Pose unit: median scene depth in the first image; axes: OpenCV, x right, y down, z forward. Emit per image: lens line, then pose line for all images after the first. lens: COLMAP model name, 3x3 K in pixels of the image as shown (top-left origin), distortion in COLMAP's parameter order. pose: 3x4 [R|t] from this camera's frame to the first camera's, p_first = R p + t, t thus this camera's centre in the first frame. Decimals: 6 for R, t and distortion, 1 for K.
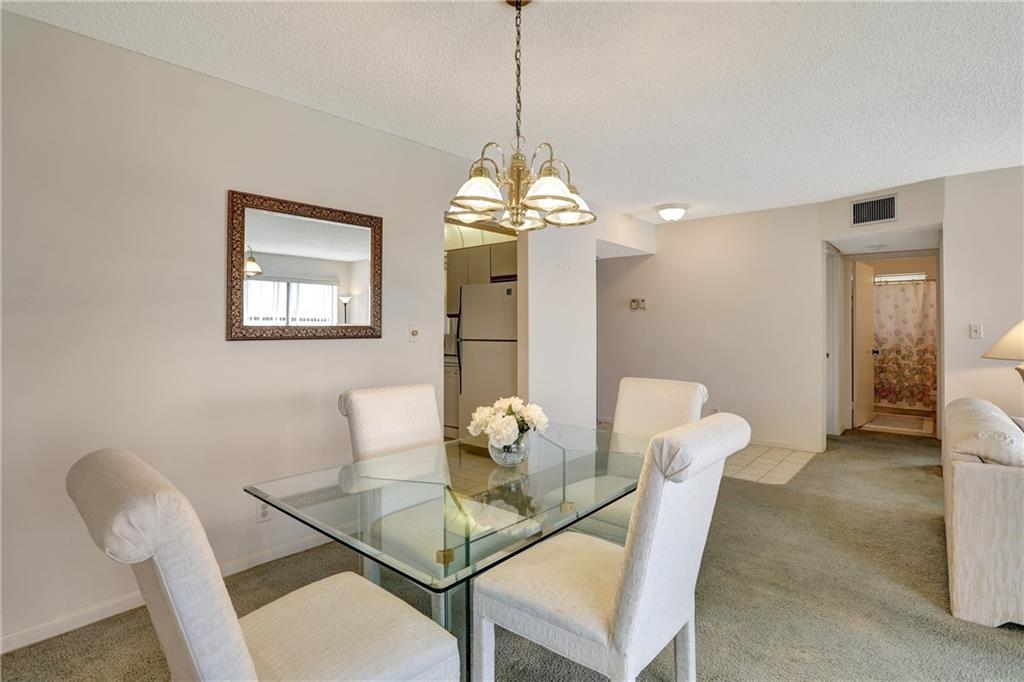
lens RADIAL K [[503.5, 0, 513.1], [0, 503.5, 321.2], [0, 0, 1]] dist [-0.001237, -0.000020]
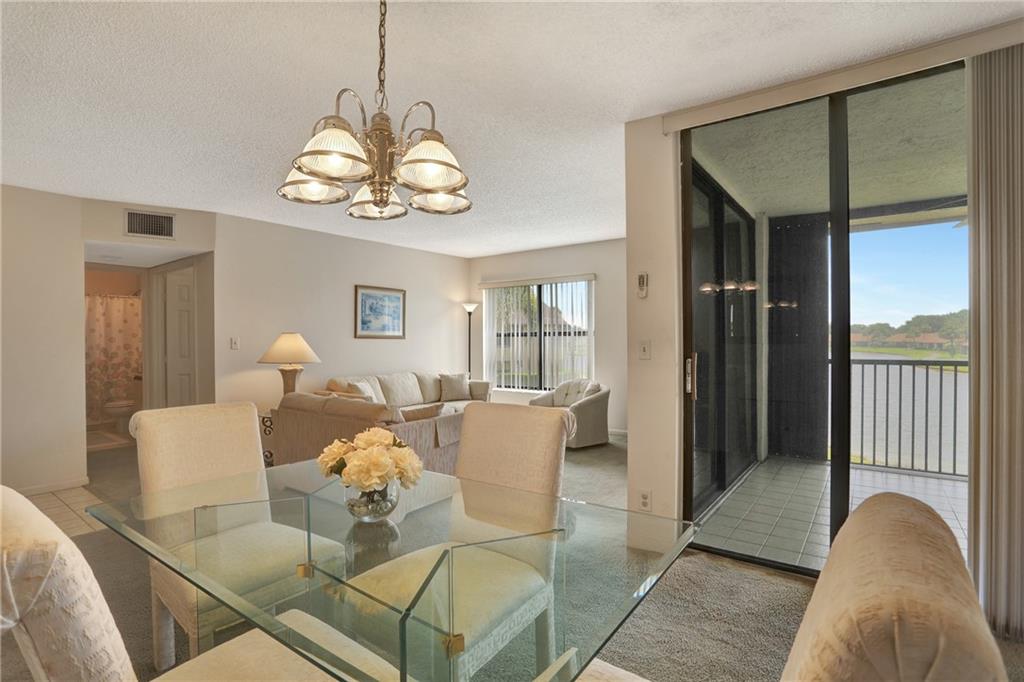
lens RADIAL K [[498.3, 0, 509.4], [0, 498.3, 333.2], [0, 0, 1]] dist [-0.033972, 0.000465]
pose [[-0.063678, 0.003847, 0.997963, -0.326571], [-0.003004, 0.999987, -0.004046, -0.002177], [-0.997966, -0.003256, -0.063666, 0.384930]]
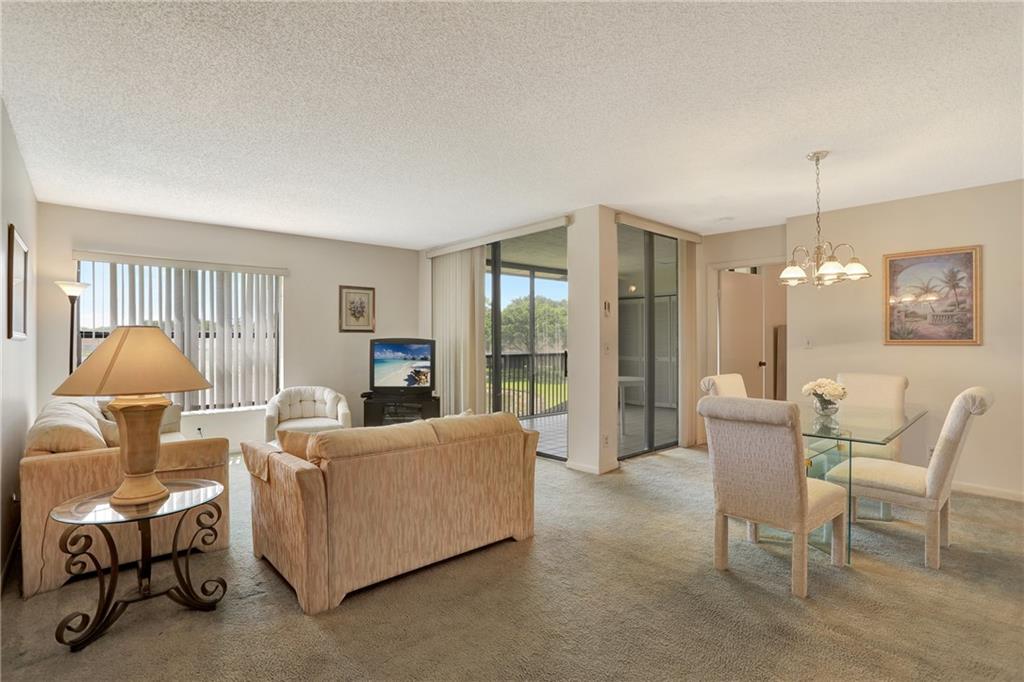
lens RADIAL K [[474.9, 0, 516.1], [0, 474.9, 341.7], [0, 0, 1]] dist [-0.000878, 0.000060]
pose [[-0.988637, -0.002313, 0.150303, 0.381338], [-0.003045, 0.999985, -0.004636, 0.012307], [-0.150290, -0.005041, -0.988629, 1.258384]]
